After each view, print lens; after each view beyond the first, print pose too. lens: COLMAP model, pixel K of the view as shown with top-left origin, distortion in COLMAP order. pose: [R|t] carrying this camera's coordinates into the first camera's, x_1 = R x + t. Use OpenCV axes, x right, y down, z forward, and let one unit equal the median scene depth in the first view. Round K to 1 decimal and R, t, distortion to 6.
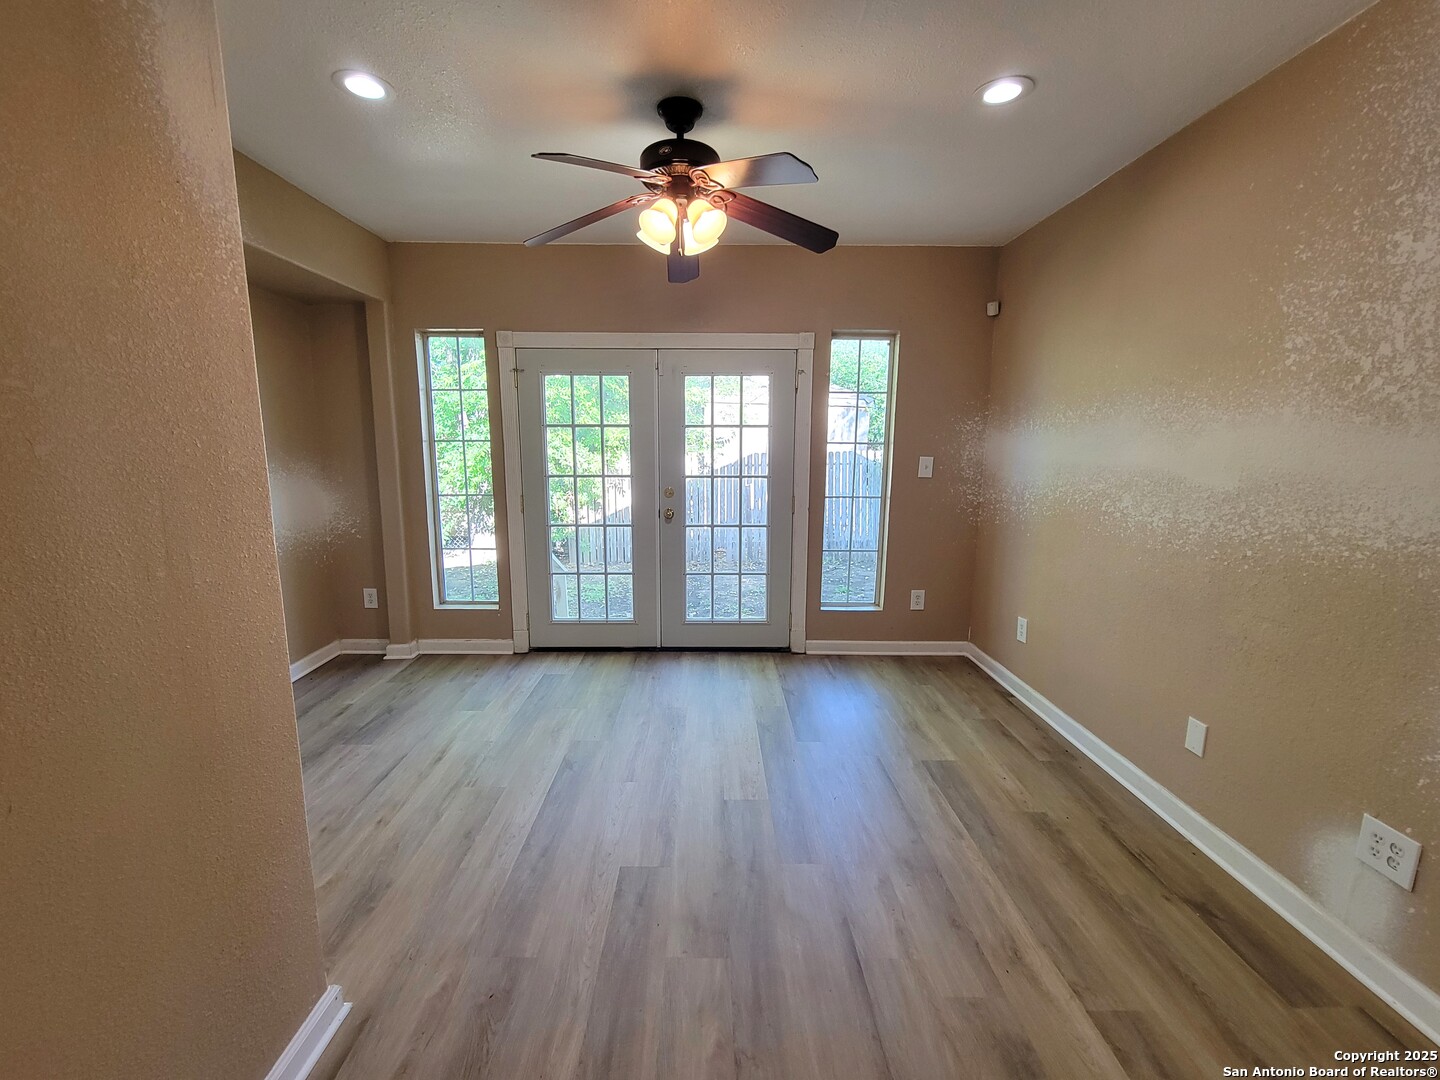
lens RADIAL K [[609.0, 0, 716.4], [0, 609.0, 540.2], [0, 0, 1]] dist [0.006854, -0.004185]
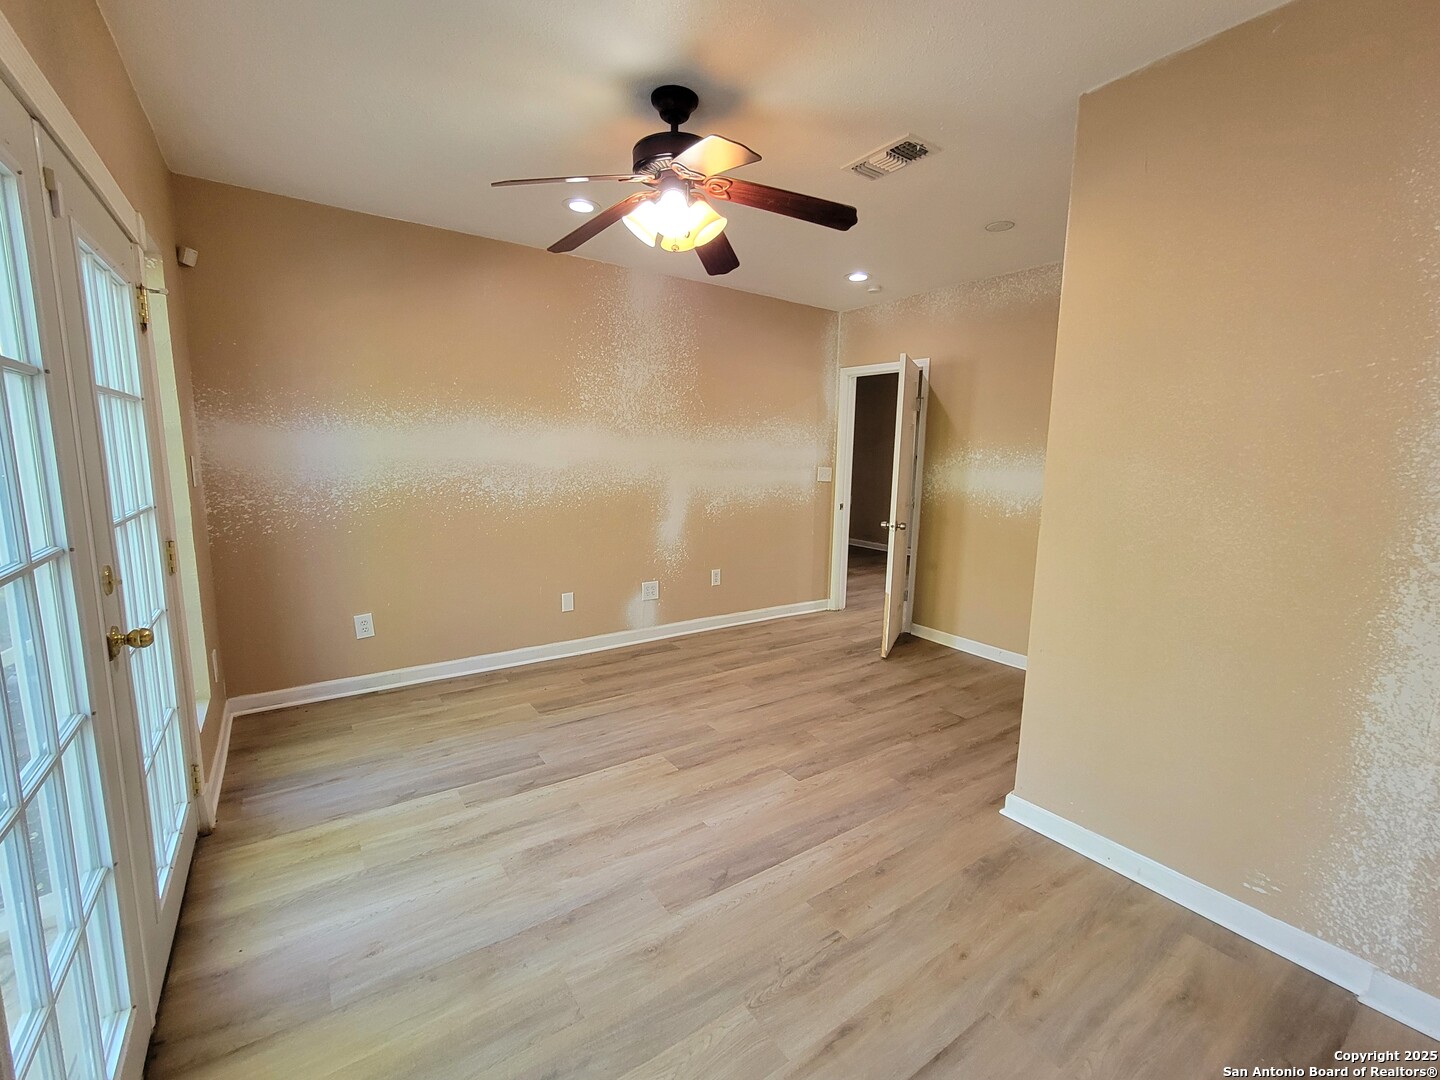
lens RADIAL K [[609.0, 0, 716.4], [0, 609.0, 540.2], [0, 0, 1]] dist [0.006854, -0.004185]
pose [[-0.564941, -0.134825, 0.814042, -0.941307], [0.111409, 0.965063, 0.237154, -0.246071], [-0.817576, 0.224670, -0.530183, 1.563327]]
